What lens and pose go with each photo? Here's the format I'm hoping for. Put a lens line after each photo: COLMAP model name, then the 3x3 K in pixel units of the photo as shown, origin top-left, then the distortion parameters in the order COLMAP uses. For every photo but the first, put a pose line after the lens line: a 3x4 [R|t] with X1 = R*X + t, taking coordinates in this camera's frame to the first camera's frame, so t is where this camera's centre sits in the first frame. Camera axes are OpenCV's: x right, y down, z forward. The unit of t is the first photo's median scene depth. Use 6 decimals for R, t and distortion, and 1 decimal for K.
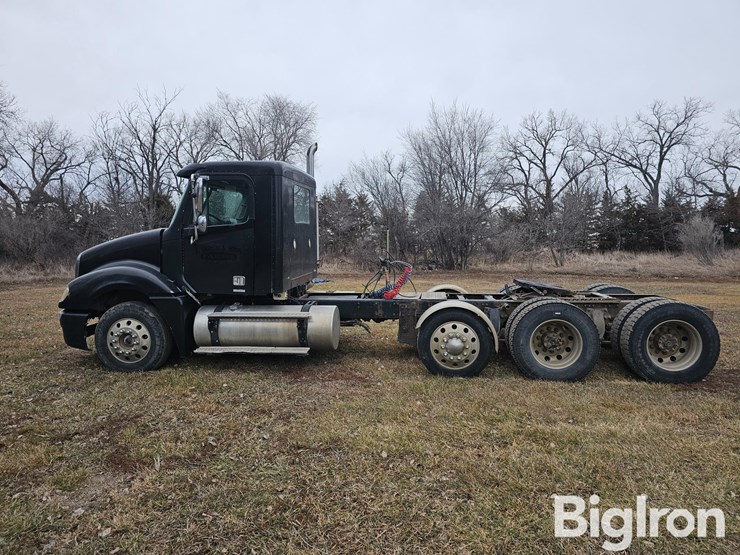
lens RADIAL K [[495.5, 0, 380.3], [0, 495.5, 278.6], [0, 0, 1]] dist [0.061747, -0.052455]
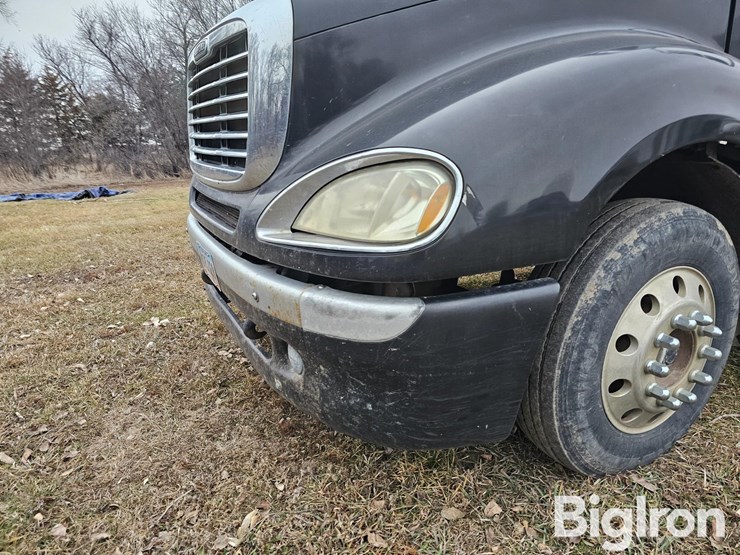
lens RADIAL K [[495.5, 0, 380.3], [0, 495.5, 278.6], [0, 0, 1]] dist [0.061747, -0.052455]
pose [[0.815941, -0.188279, 0.546618, -0.150455], [0.083706, 0.973995, 0.210538, 0.003964], [-0.572044, -0.126031, 0.810483, 0.175056]]
